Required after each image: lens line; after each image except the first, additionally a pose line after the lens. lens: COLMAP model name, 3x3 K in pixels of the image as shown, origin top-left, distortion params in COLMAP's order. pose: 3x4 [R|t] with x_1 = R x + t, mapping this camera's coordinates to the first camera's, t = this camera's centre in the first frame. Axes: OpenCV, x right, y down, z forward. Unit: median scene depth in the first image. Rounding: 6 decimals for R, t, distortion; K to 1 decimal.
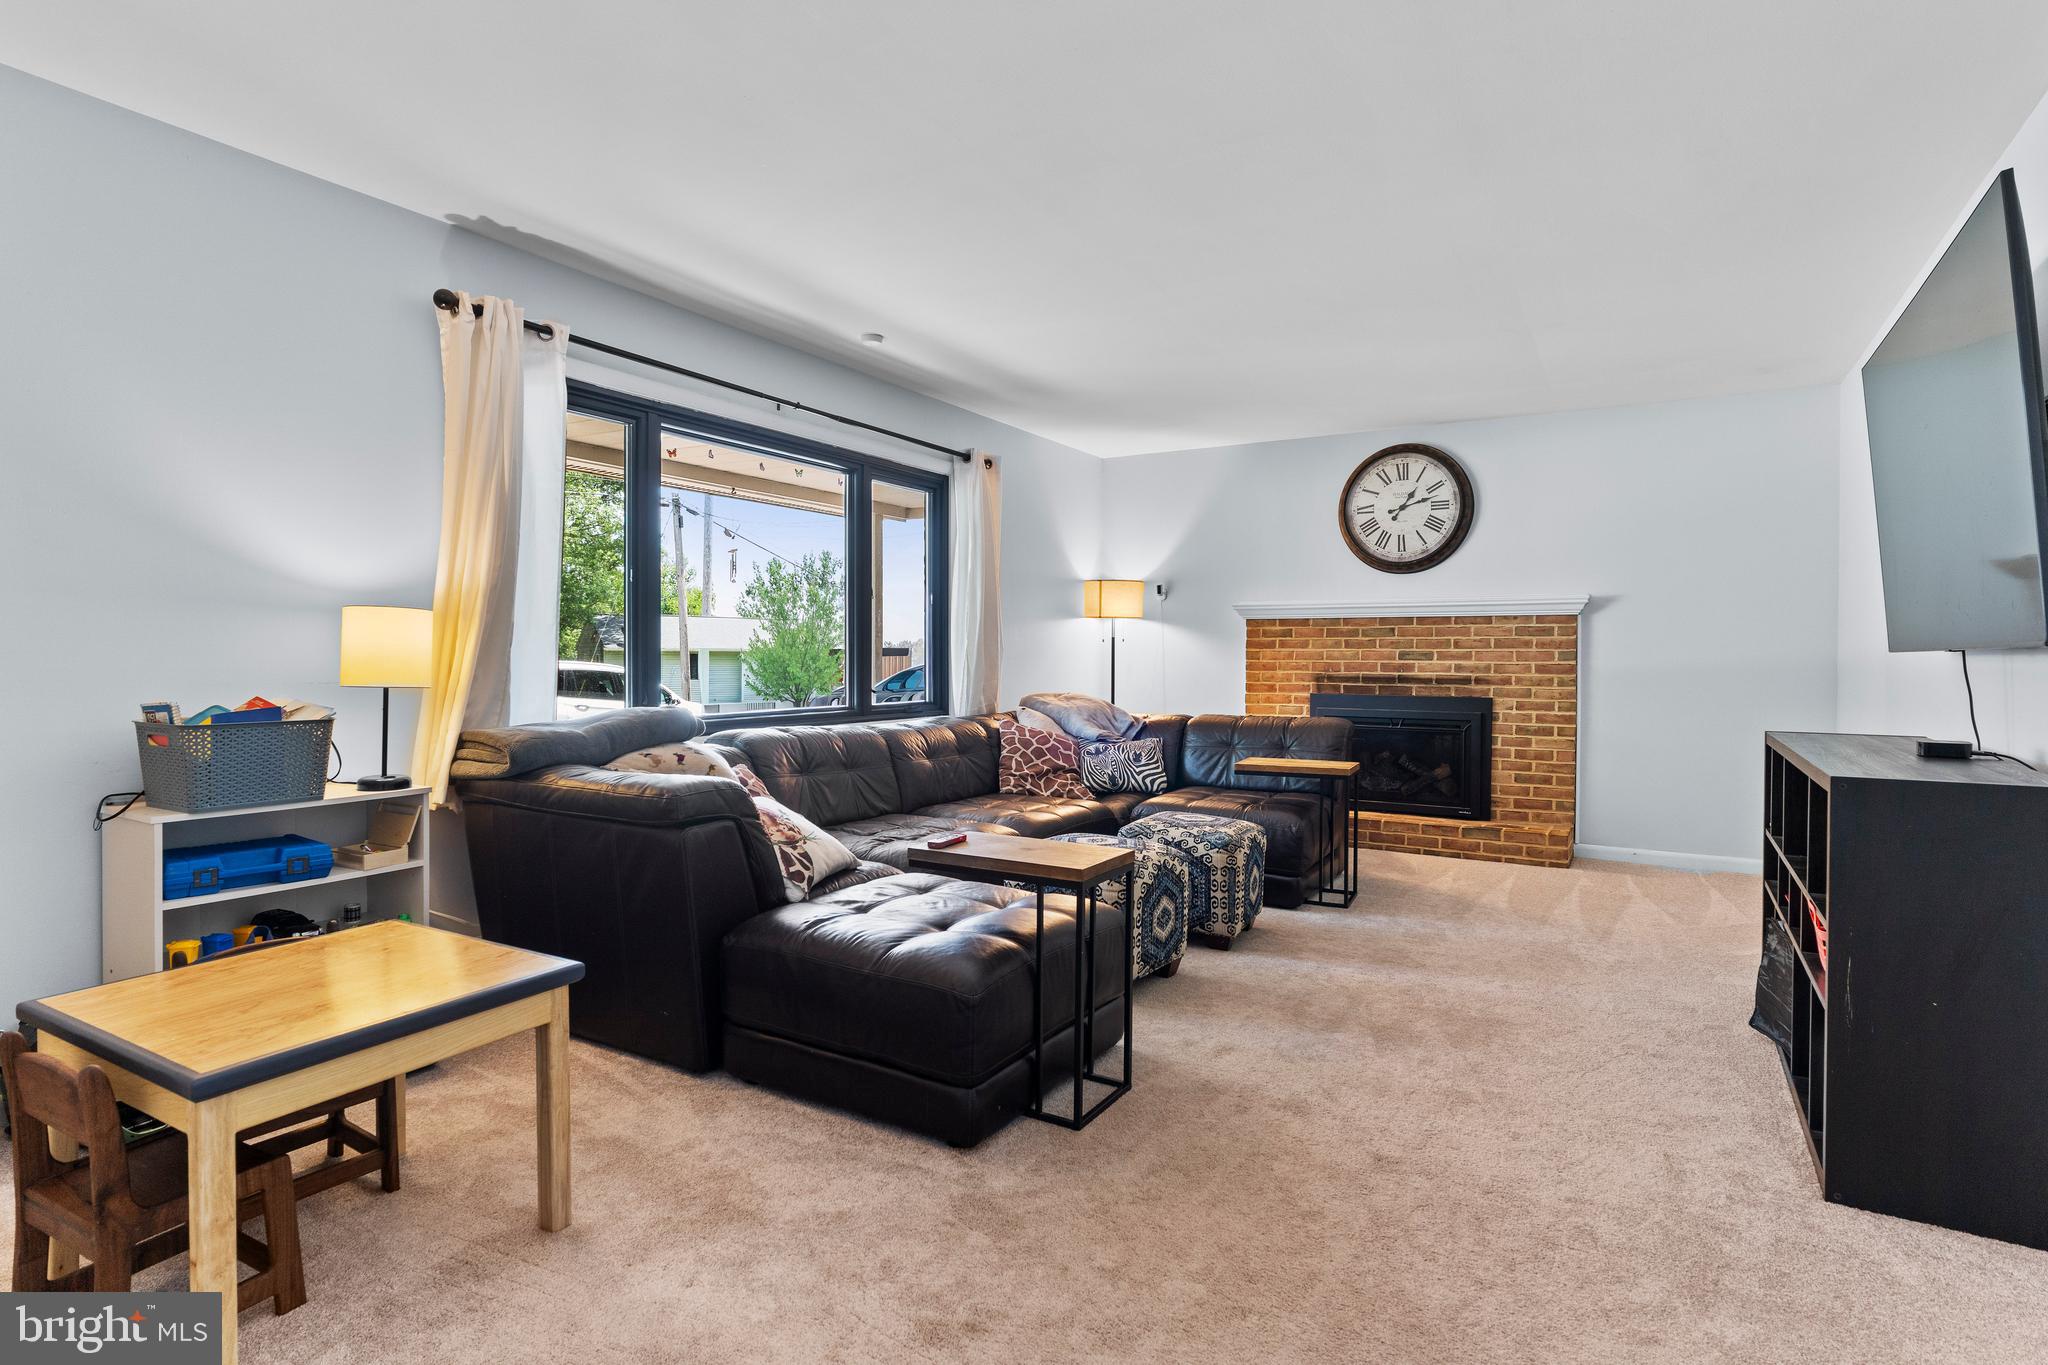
lens RADIAL K [[1063.5, 0, 1014.4], [0, 1063.5, 652.4], [0, 0, 1]] dist [-0.002239, 0.000045]
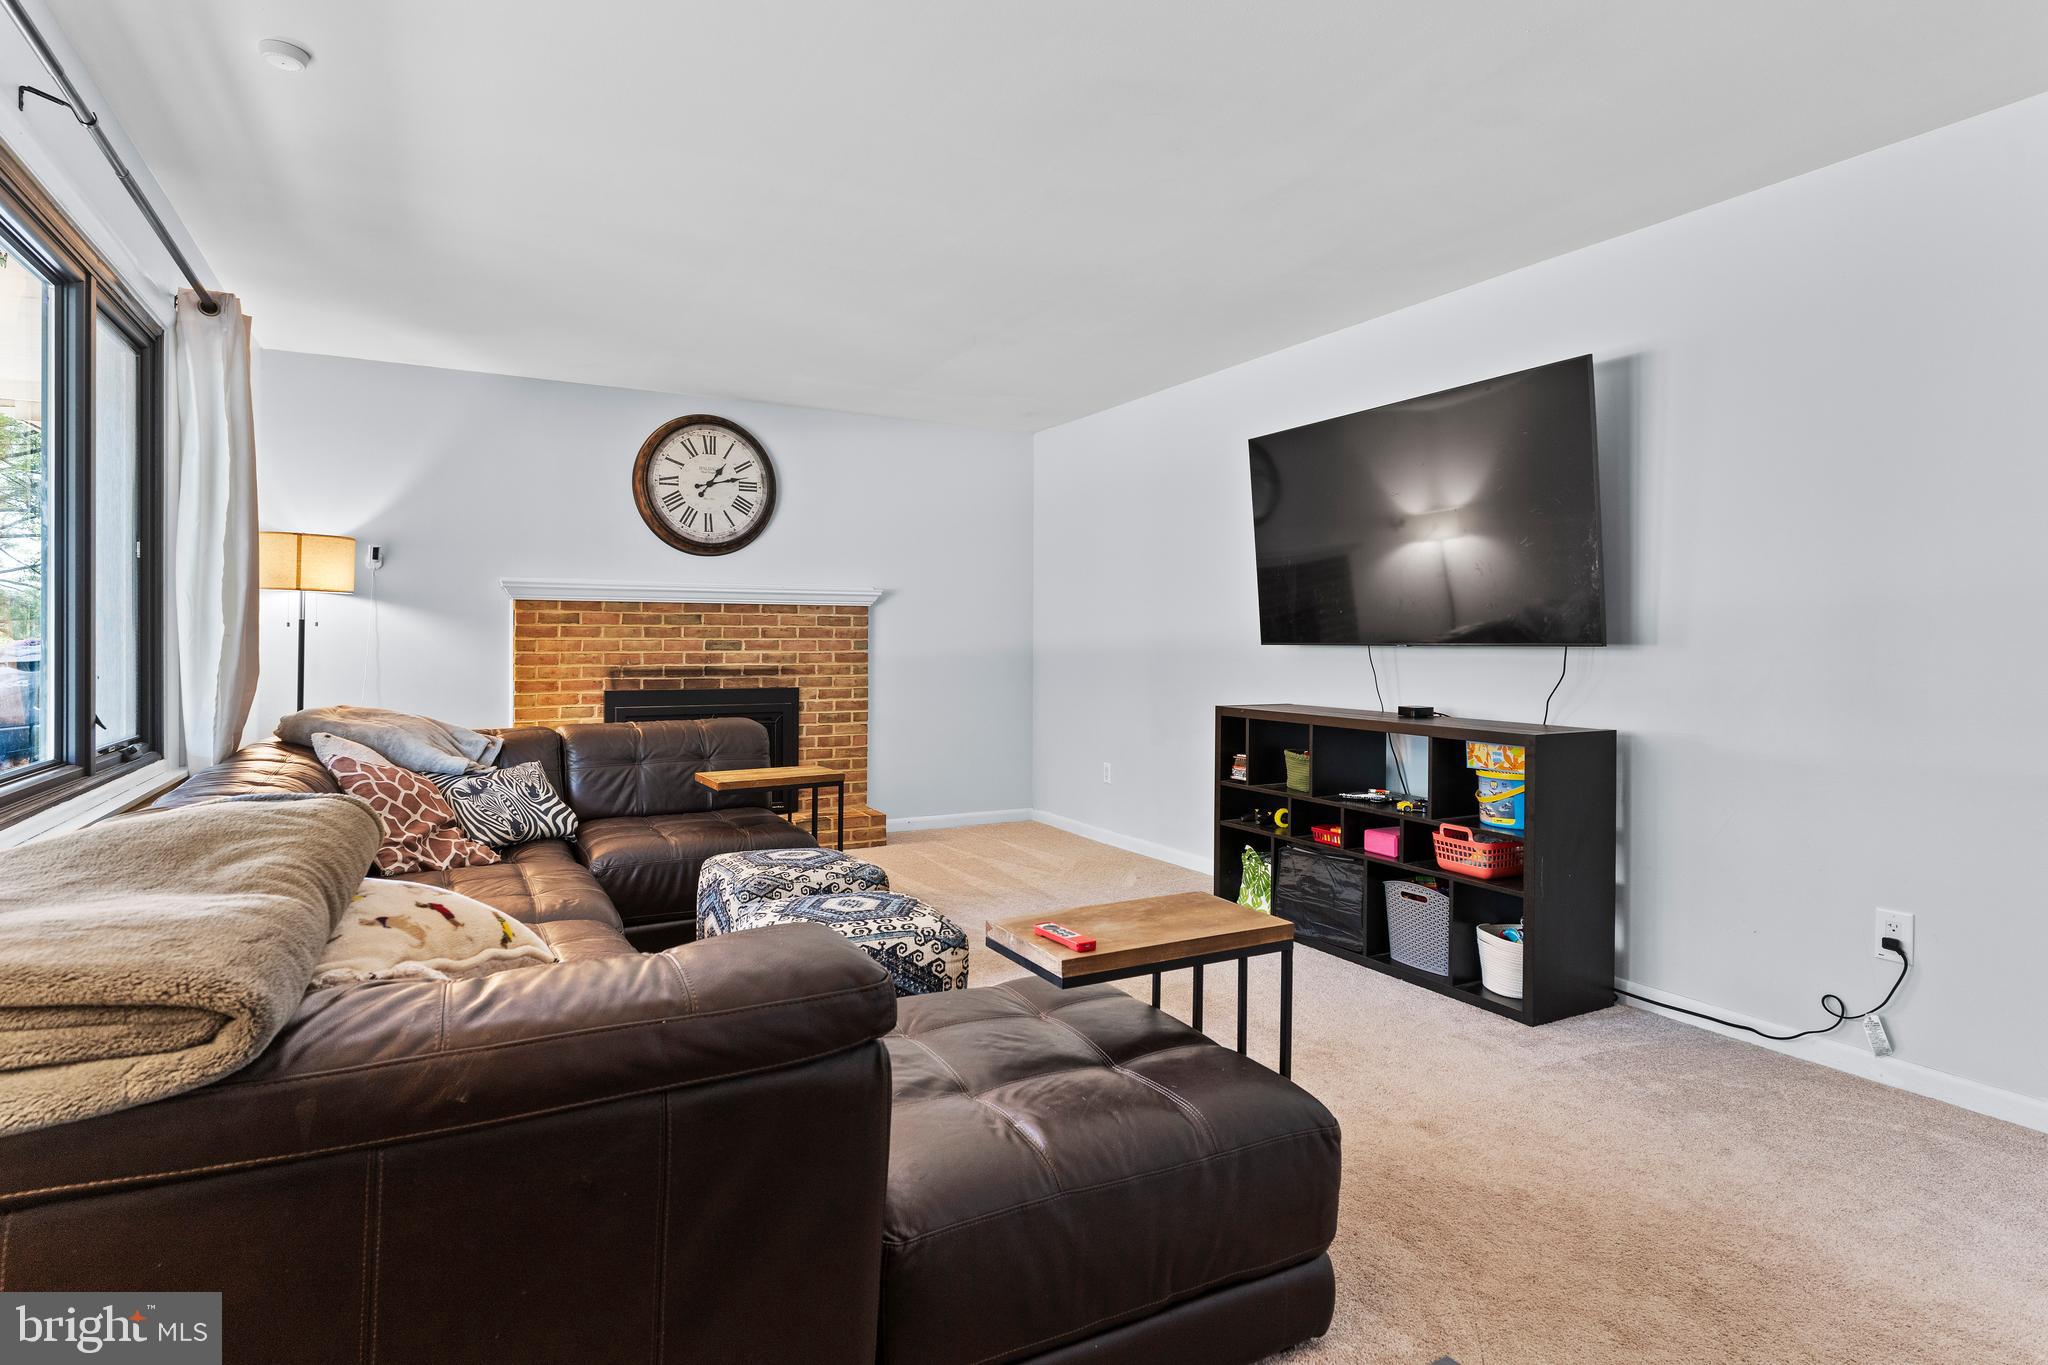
lens RADIAL K [[1063.5, 0, 1014.4], [0, 1063.5, 652.4], [0, 0, 1]] dist [-0.002239, 0.000045]
pose [[0.503509, -0.012729, 0.863896, -0.300654], [-0.002899, 0.999861, 0.016422, -0.006930], [-0.863985, -0.010773, 0.503402, 0.314862]]
